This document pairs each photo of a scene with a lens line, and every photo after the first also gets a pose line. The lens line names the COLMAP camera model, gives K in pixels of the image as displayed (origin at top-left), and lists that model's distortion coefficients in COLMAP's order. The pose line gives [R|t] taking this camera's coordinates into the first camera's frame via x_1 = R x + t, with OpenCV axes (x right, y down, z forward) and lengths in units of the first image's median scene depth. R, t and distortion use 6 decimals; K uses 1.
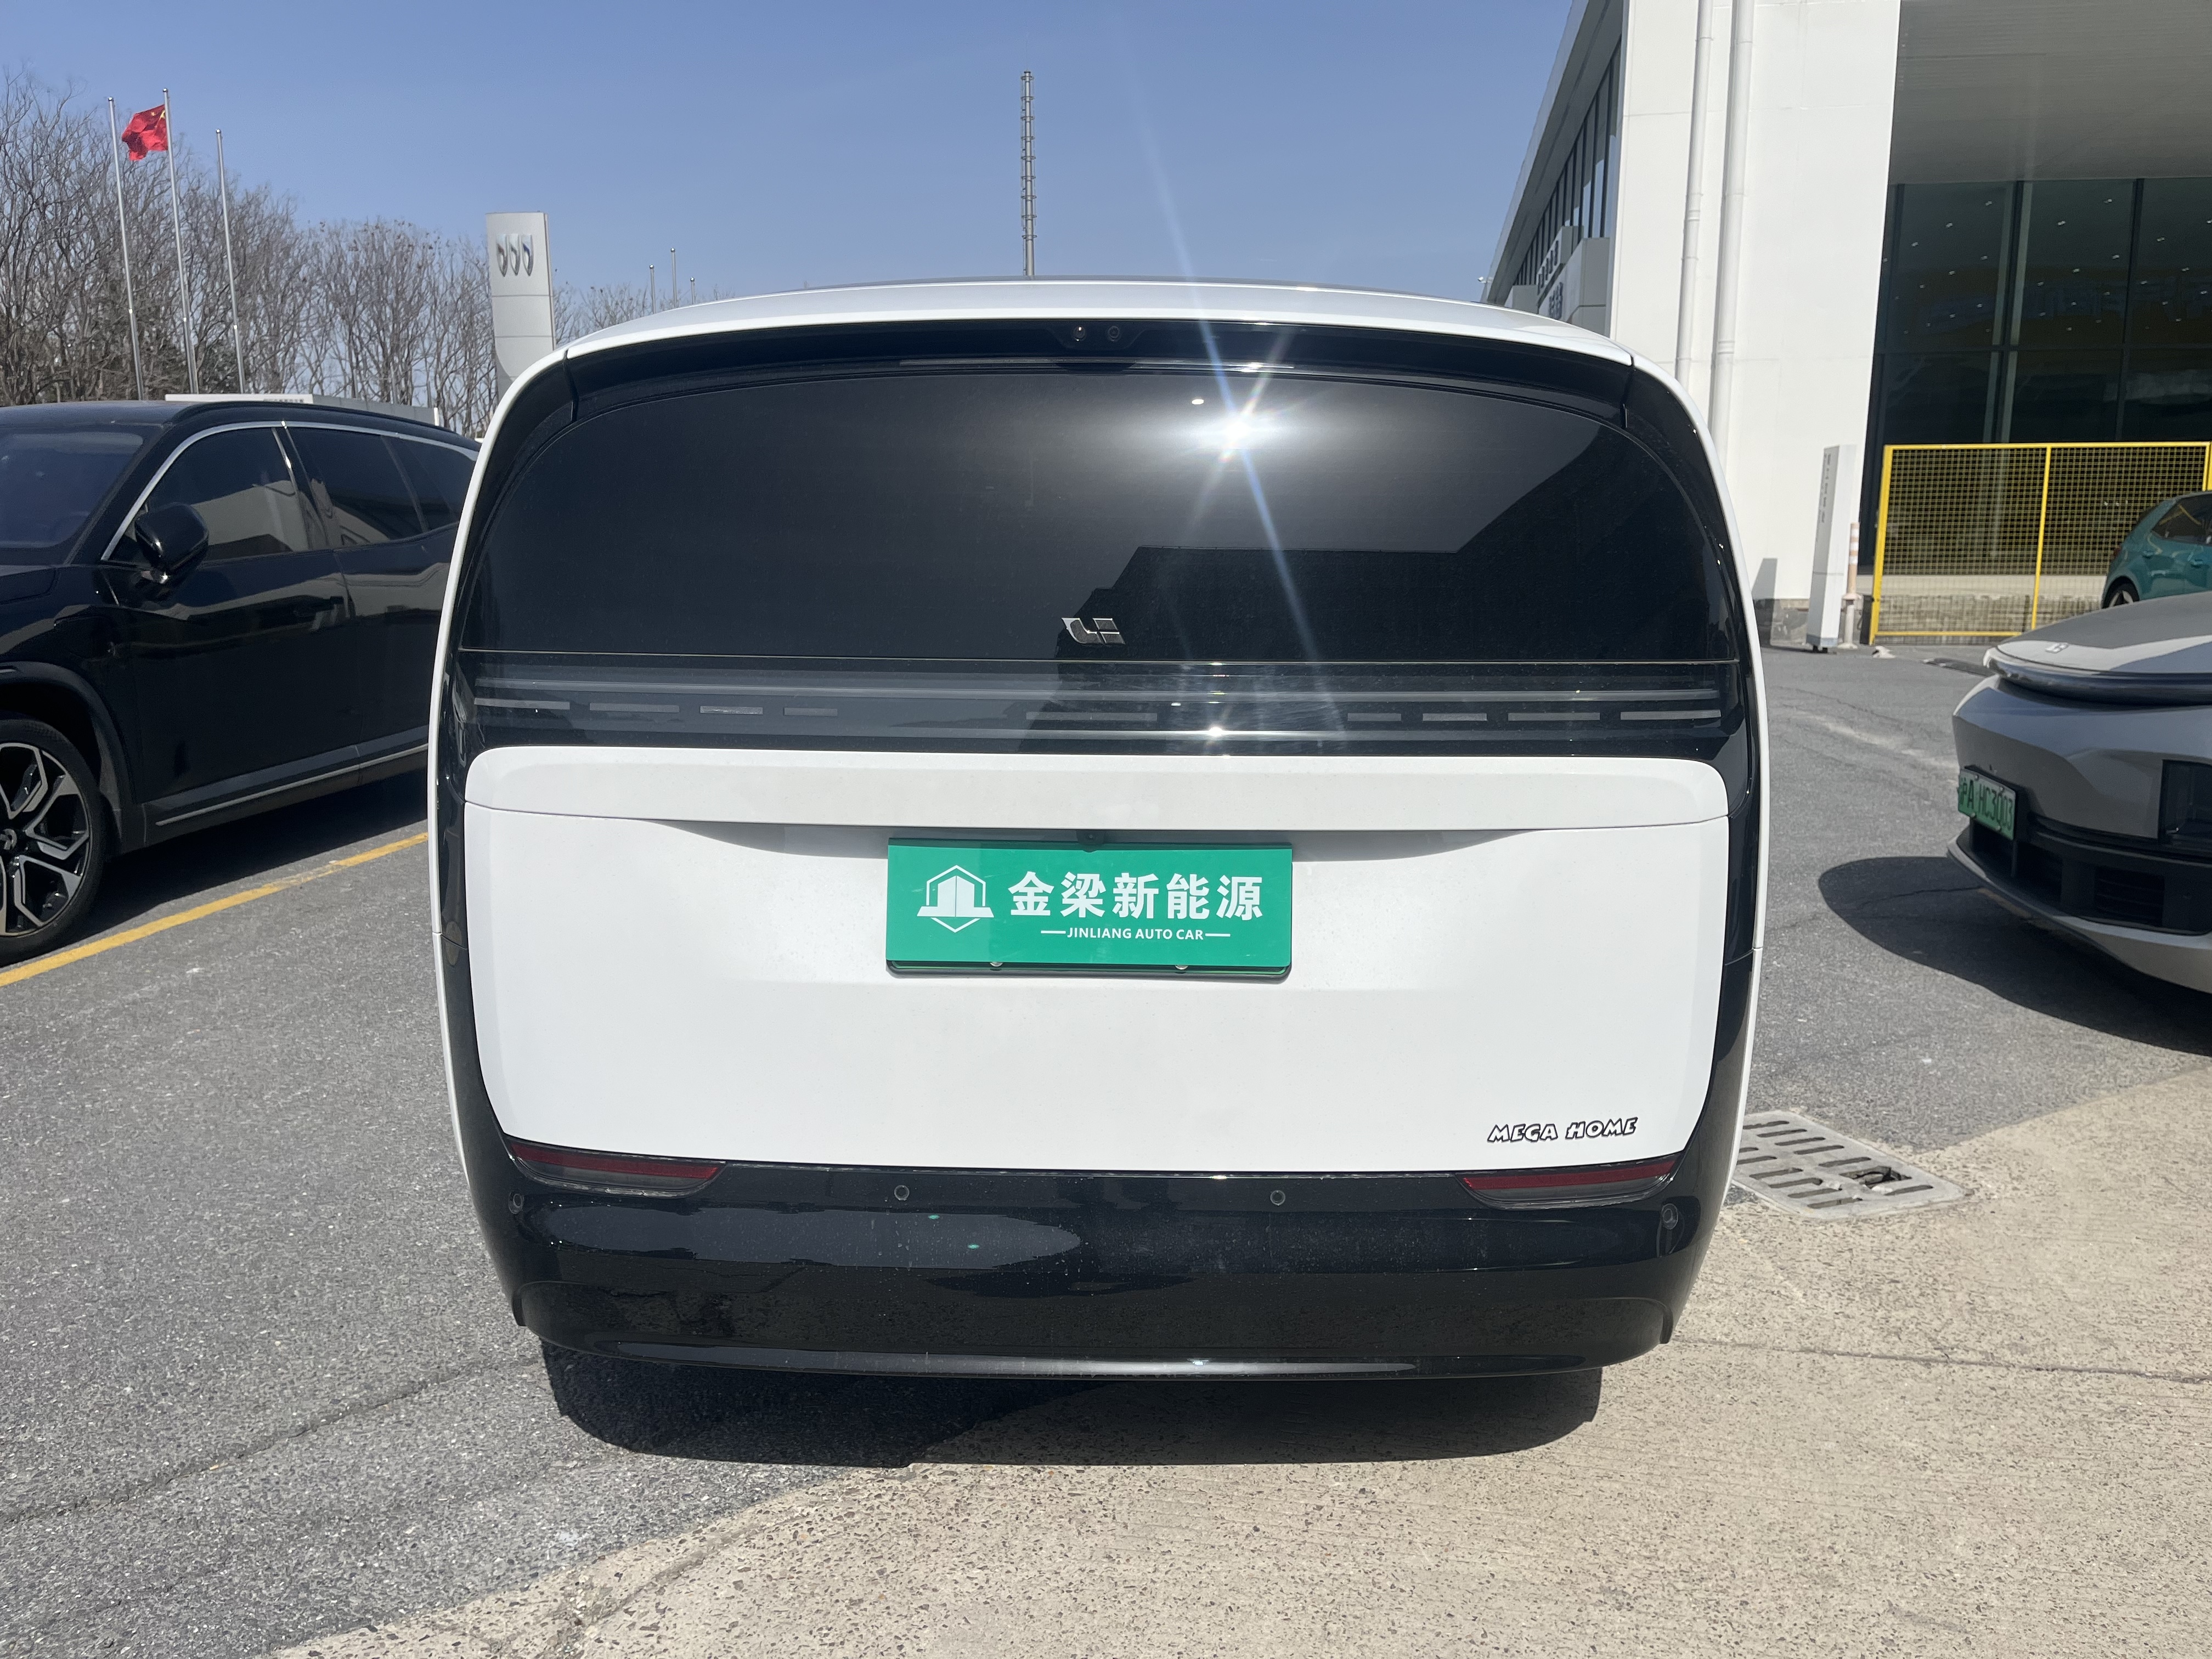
lens RADIAL K [[1677.4, 0, 1099.6], [0, 1677.4, 825.9], [0, 0, 1]] dist [0.101902, -0.143396]
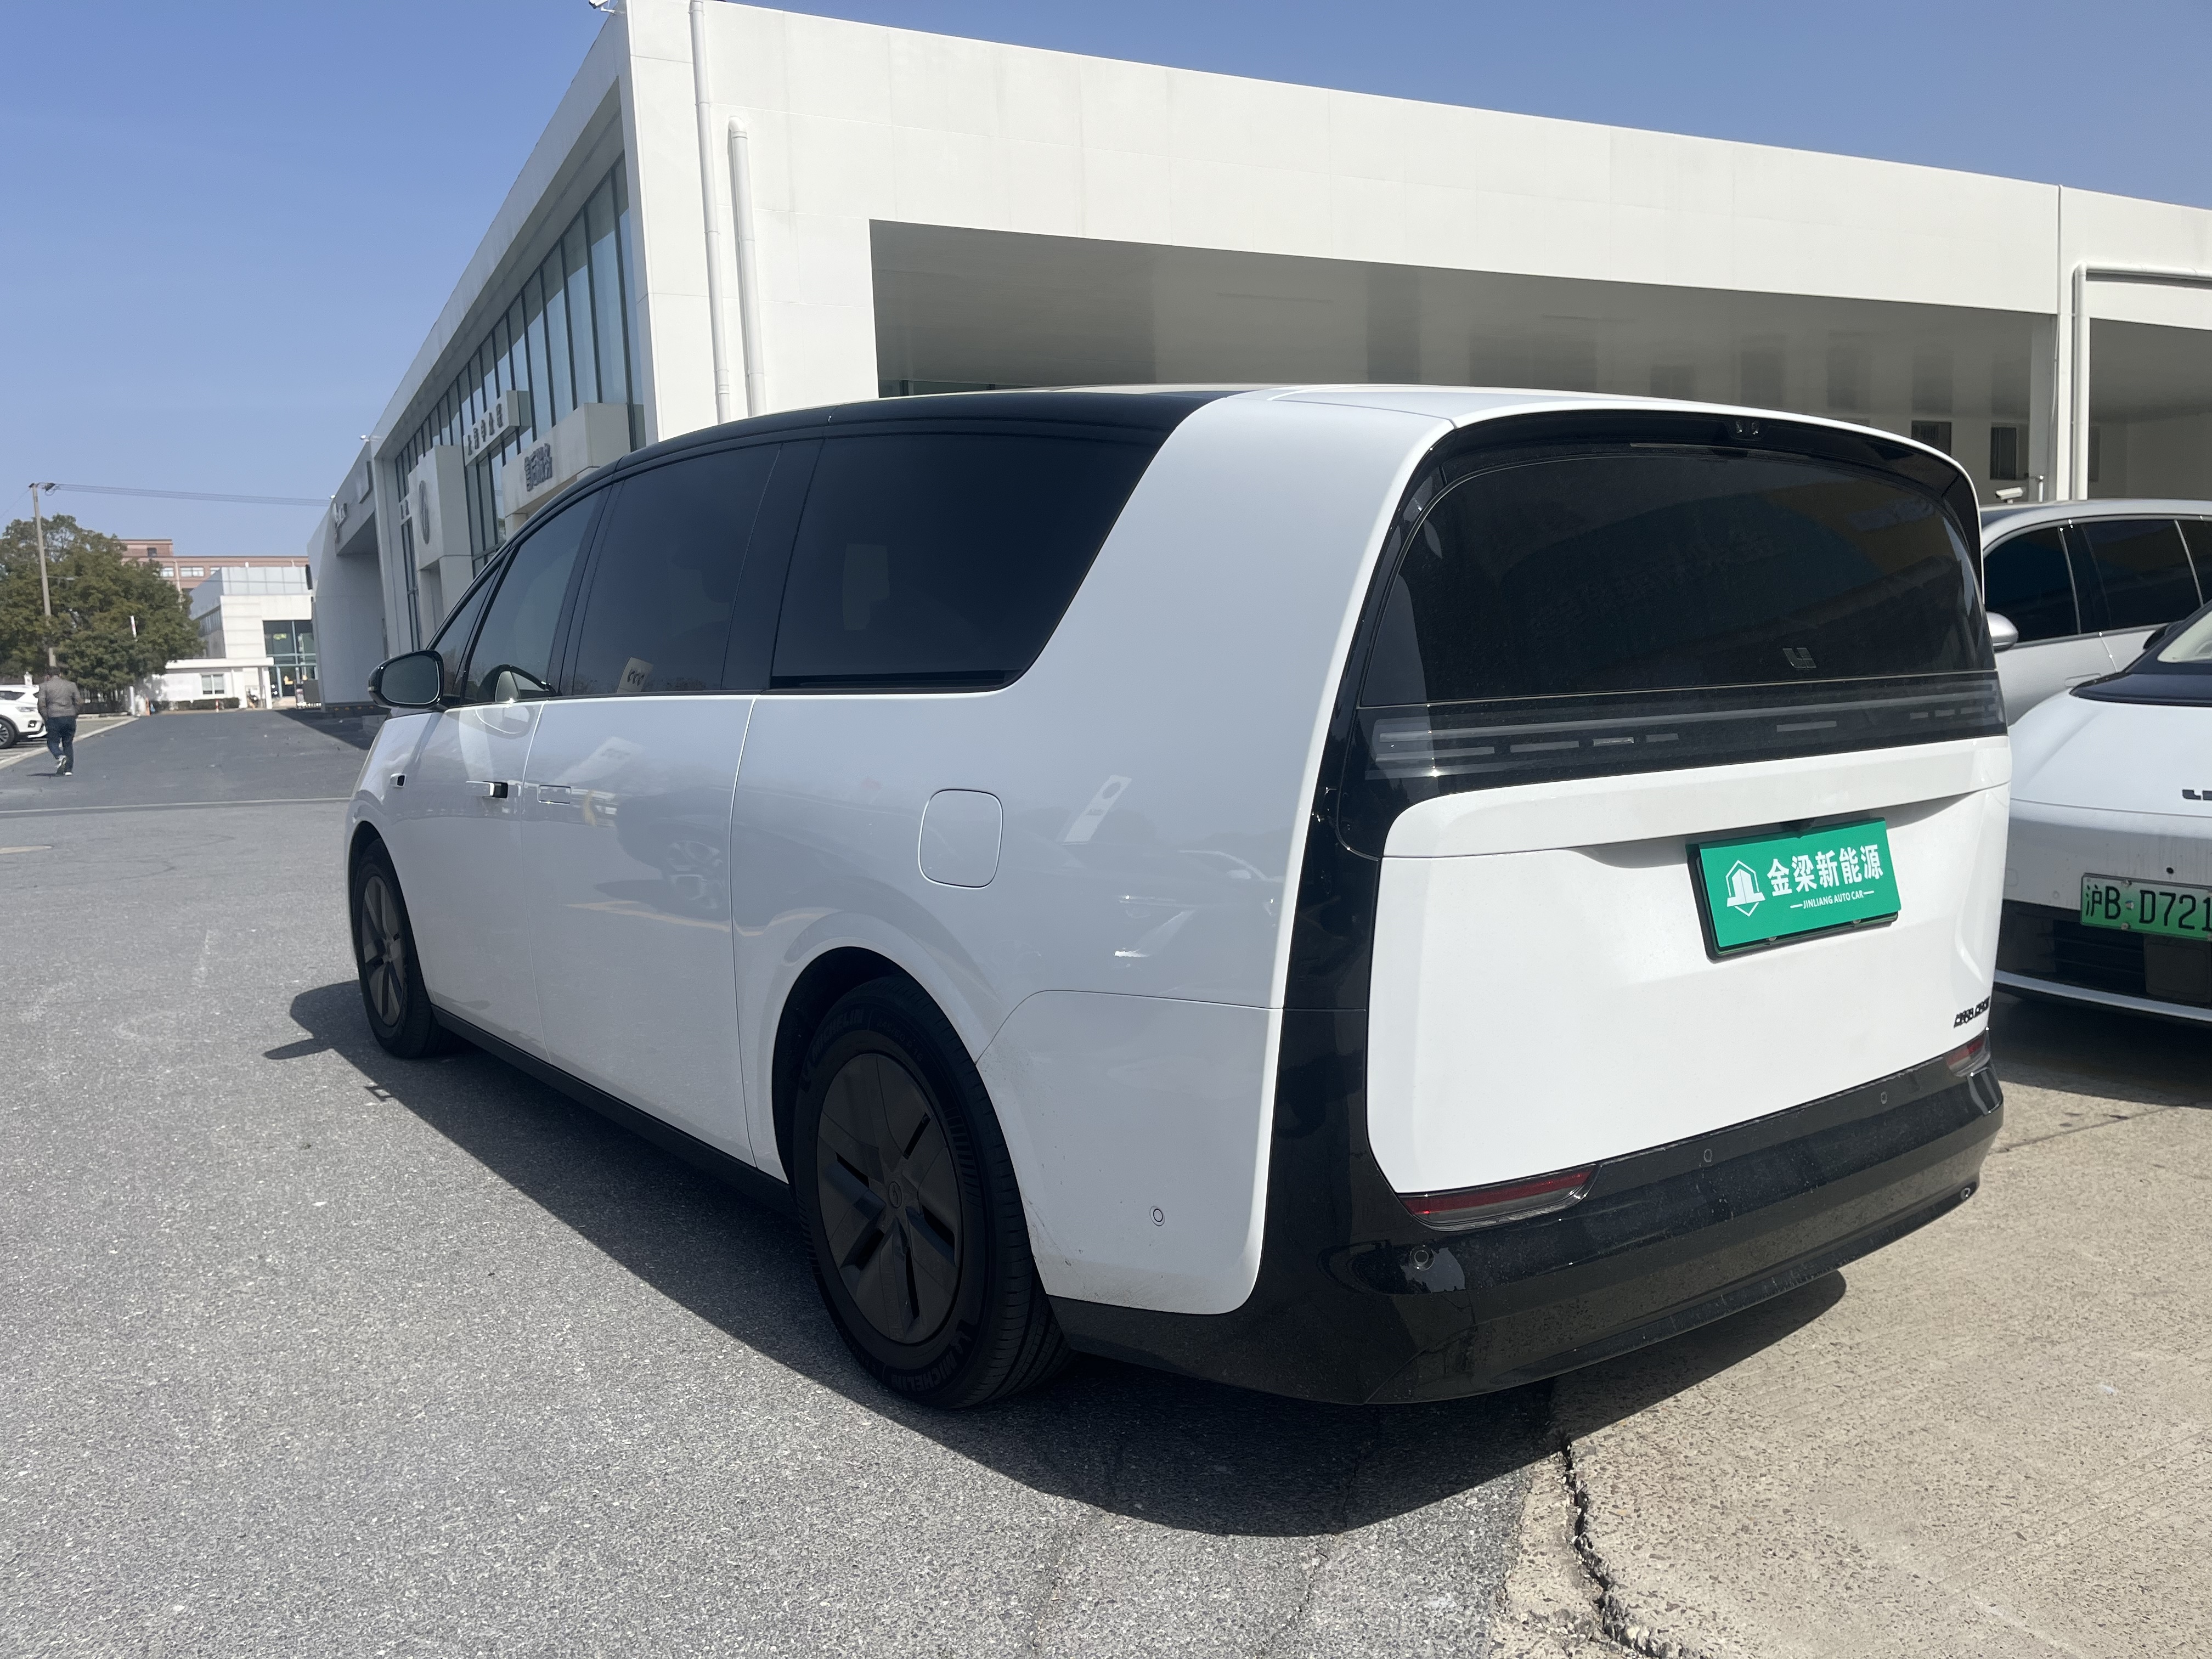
lens RADIAL K [[1680.9, 0, 1090.5], [0, 1680.9, 825.6], [0, 0, 1]] dist [0.071980, -0.084613]
pose [[0.791035, -0.090953, 0.604972, -0.907819], [0.147491, 0.988071, -0.044303, -0.011633], [-0.593725, 0.124273, 0.795013, 0.248840]]
